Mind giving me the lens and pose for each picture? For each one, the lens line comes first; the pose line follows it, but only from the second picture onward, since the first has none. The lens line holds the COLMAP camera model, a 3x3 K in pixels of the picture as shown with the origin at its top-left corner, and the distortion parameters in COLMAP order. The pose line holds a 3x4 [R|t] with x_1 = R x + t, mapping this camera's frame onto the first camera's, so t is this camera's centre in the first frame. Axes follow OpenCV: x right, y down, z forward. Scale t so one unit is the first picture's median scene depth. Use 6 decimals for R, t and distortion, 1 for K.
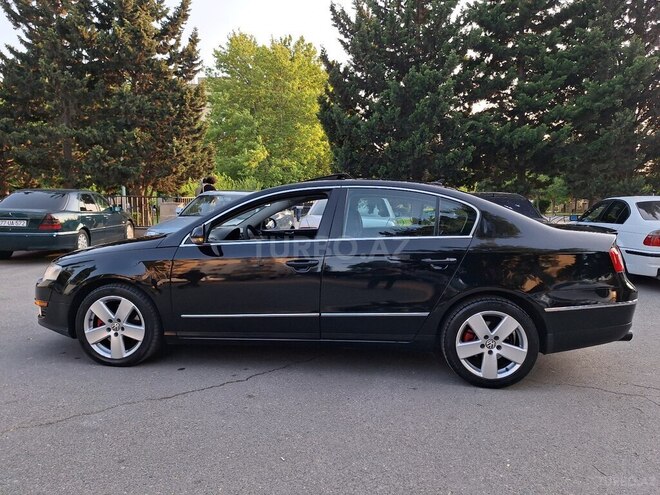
lens RADIAL K [[441.0, 0, 344.8], [0, 441.0, 249.4], [0, 0, 1]] dist [-0.000913, -0.004974]
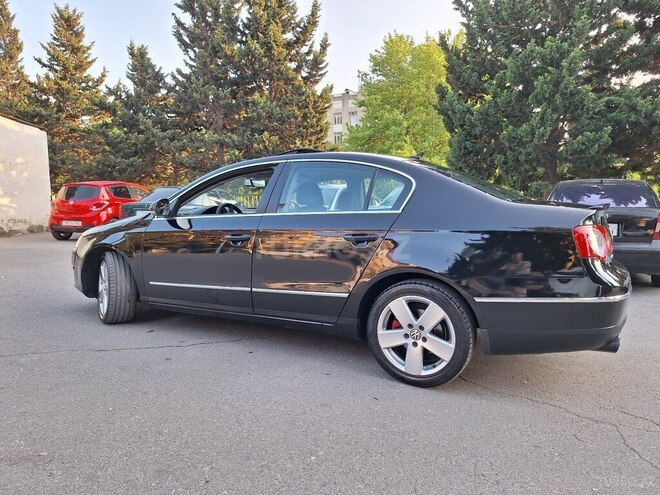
lens RADIAL K [[443.6, 0, 330.0], [0, 443.6, 247.5], [0, 0, 1]] dist [0.039218, -0.036208]
pose [[0.936466, 0.029458, -0.349520, 0.076528], [-0.031414, 0.999506, 0.000072, 0.007870], [0.349350, 0.010912, 0.936929, 0.019448]]
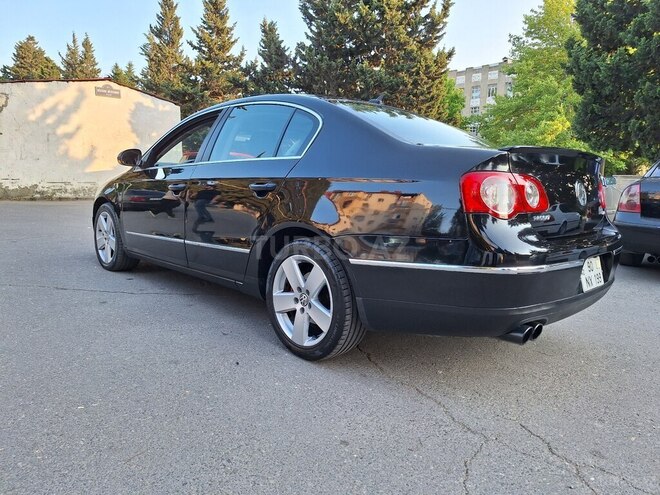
lens RADIAL K [[443.6, 0, 330.0], [0, 443.6, 247.5], [0, 0, 1]] dist [0.039218, -0.036208]
pose [[0.797167, 0.106400, -0.594310, 0.130930], [-0.080092, 0.994286, 0.070578, 0.011032], [0.598423, -0.008663, 0.801133, 0.067342]]
